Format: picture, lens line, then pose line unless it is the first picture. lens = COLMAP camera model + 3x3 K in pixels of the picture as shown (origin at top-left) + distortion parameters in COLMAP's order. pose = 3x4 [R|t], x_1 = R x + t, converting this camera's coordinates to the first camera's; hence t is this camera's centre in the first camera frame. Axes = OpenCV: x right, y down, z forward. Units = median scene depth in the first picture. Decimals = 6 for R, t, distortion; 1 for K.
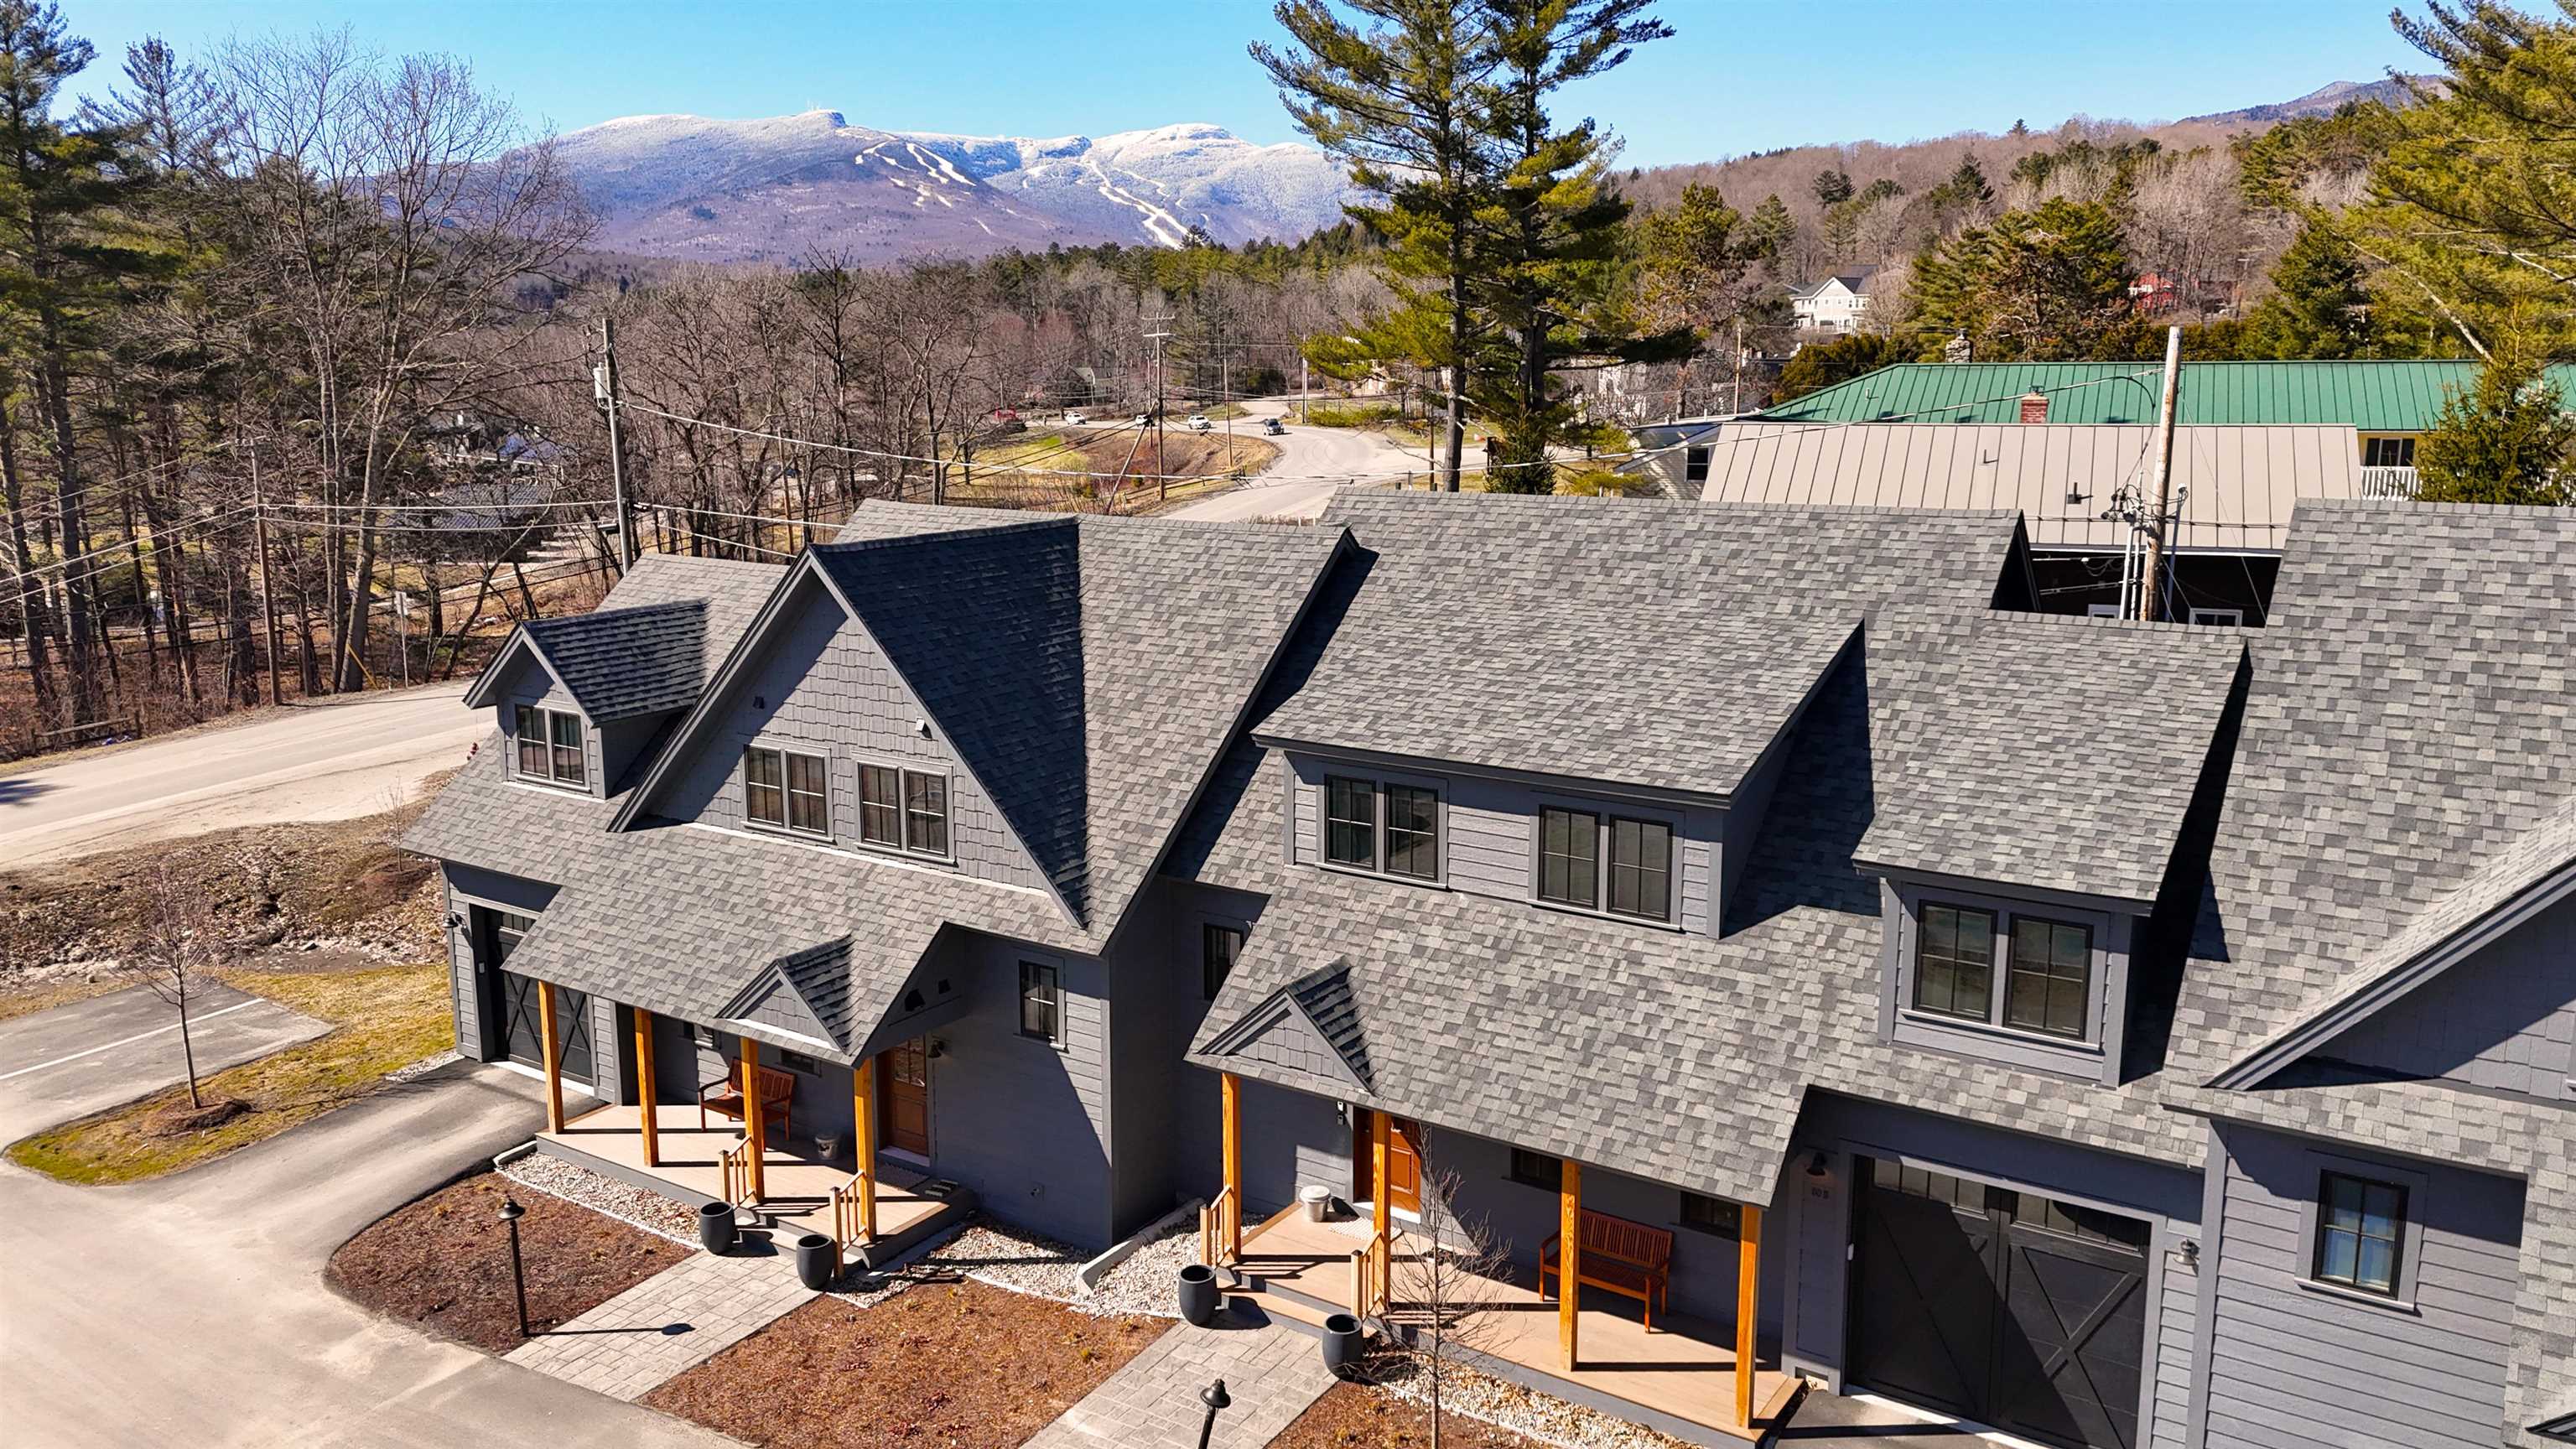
lens RADIAL K [[1896.6, 0, 1285.3], [0, 1896.6, 719.4], [0, 0, 1]] dist [0.080096, -0.070849]
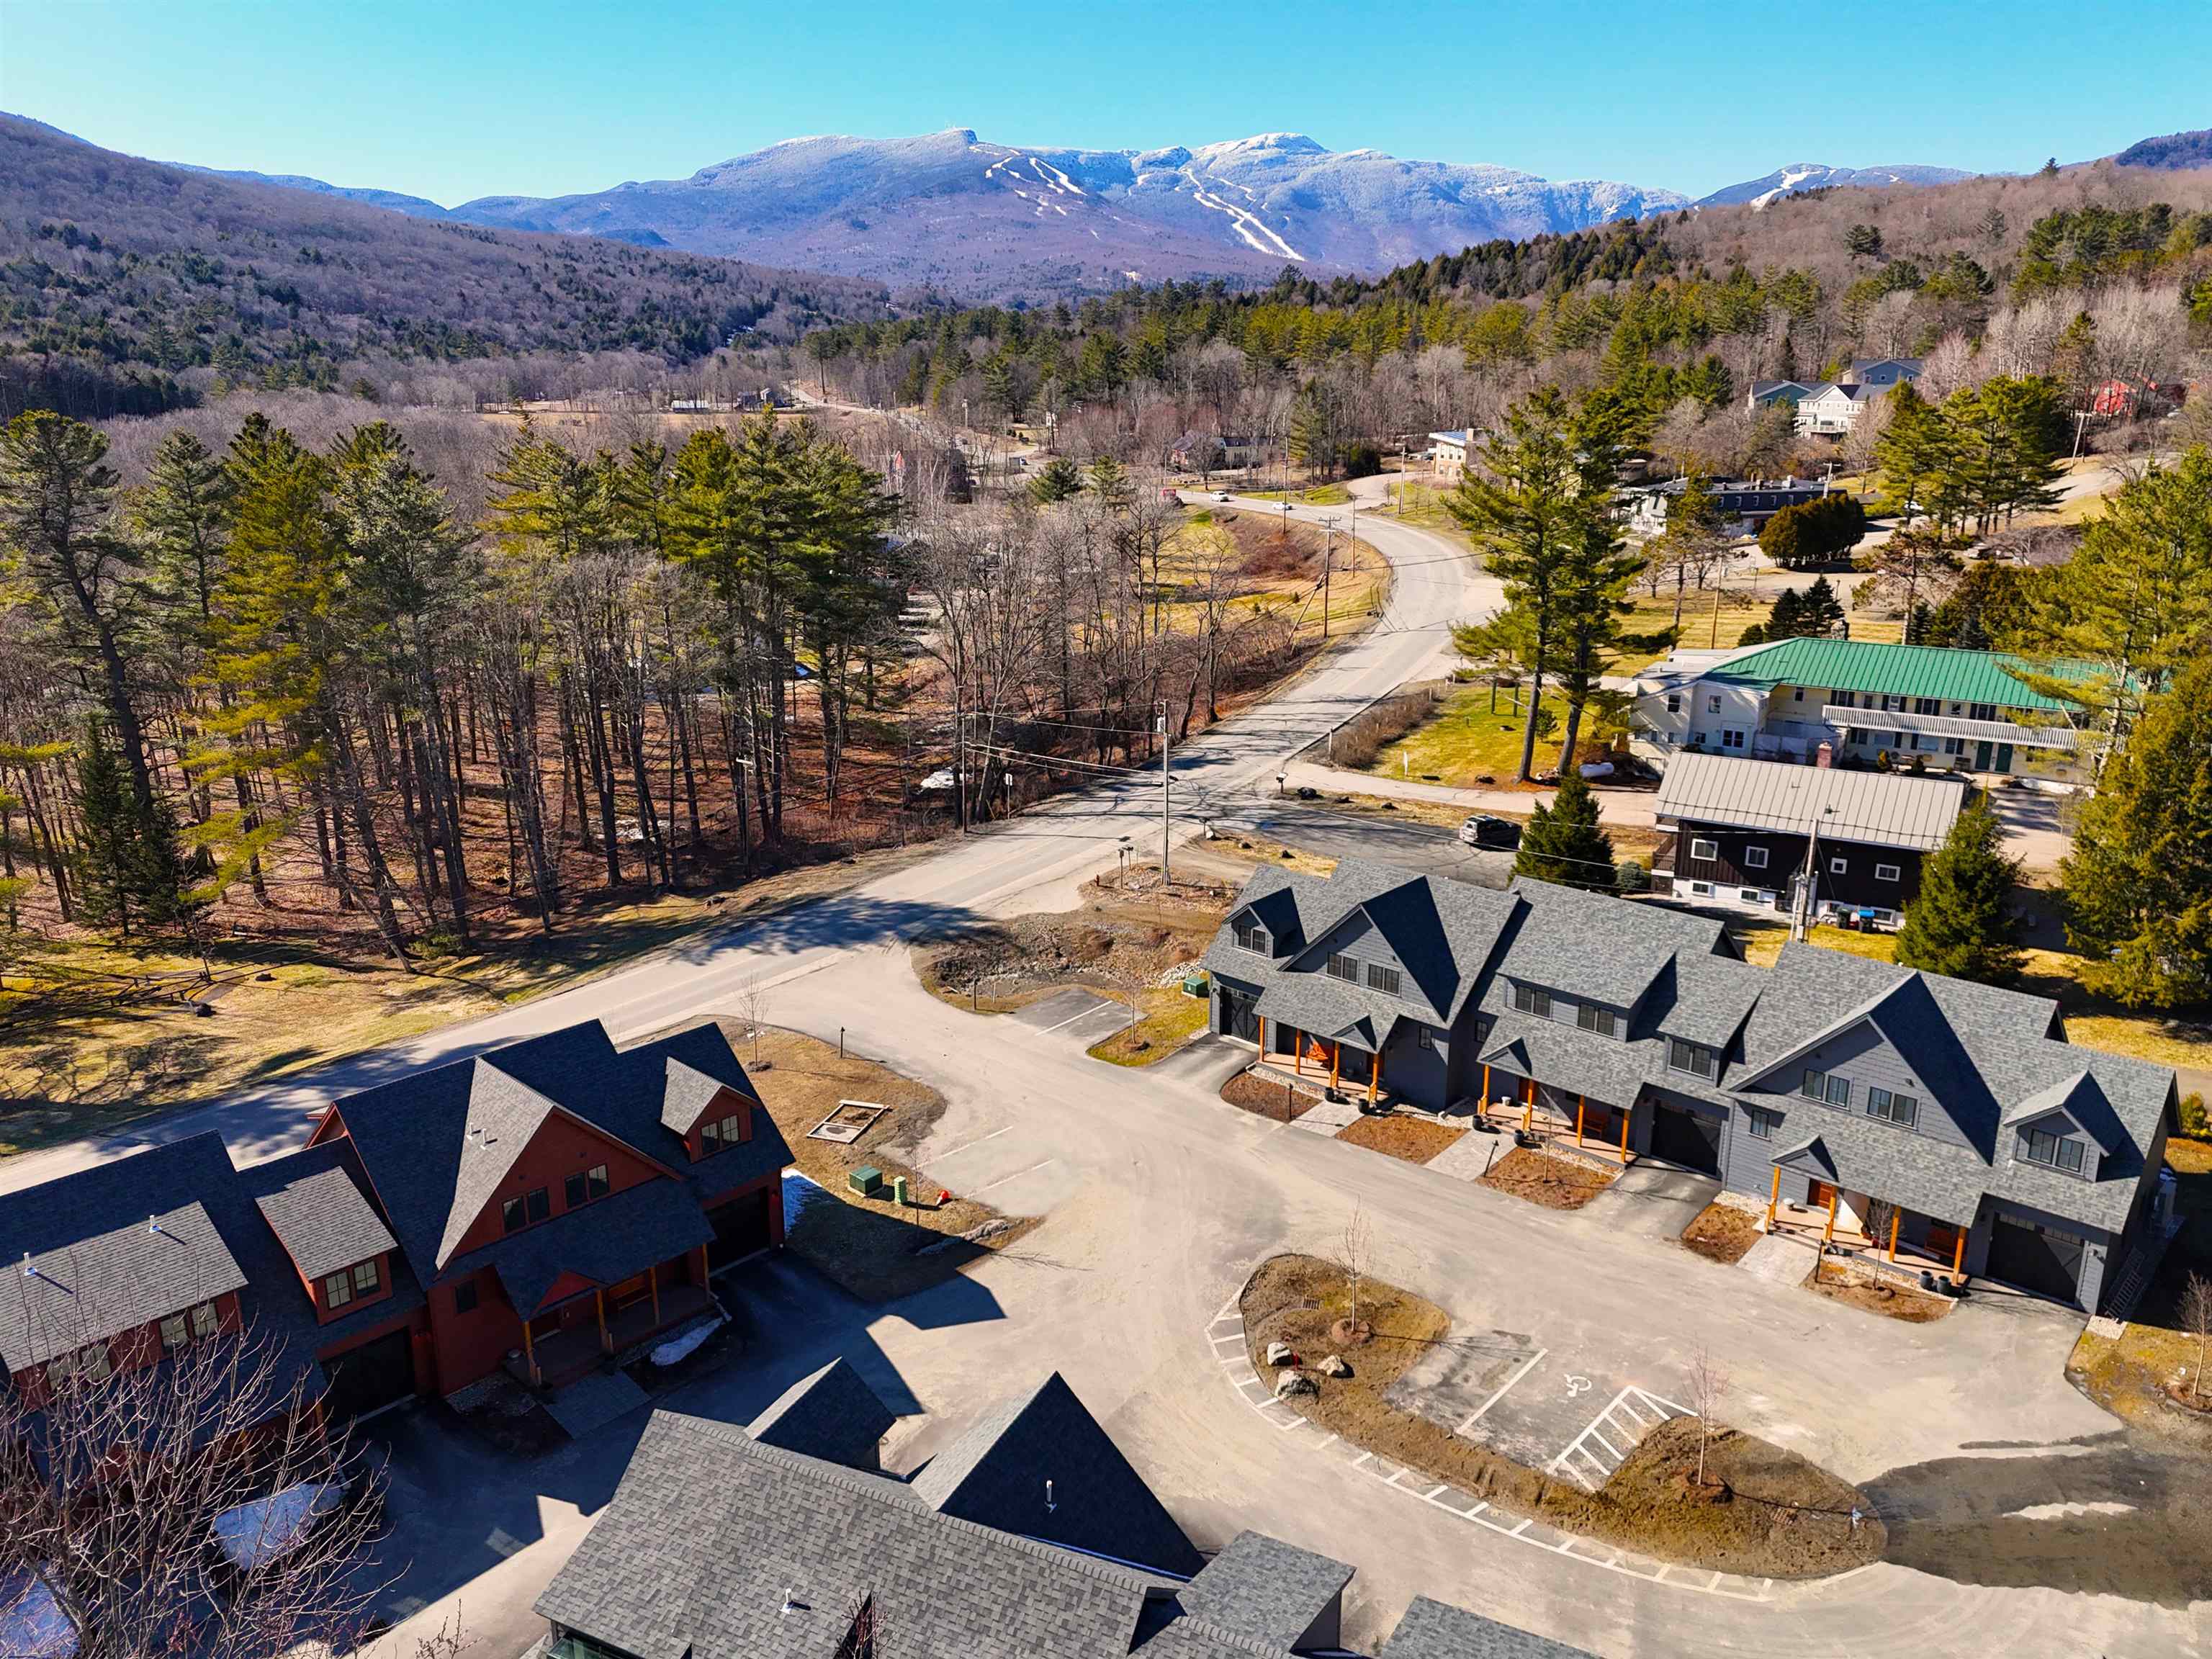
lens RADIAL K [[1635.2, 0, 1104.5], [0, 1635.2, 825.2], [0, 0, 1]] dist [0.073934, -0.062095]
pose [[0.989799, 0.041597, -0.136262, -0.308430], [-0.028143, 0.994668, 0.099216, -0.505264], [0.139663, -0.094369, 0.985692, -1.944346]]
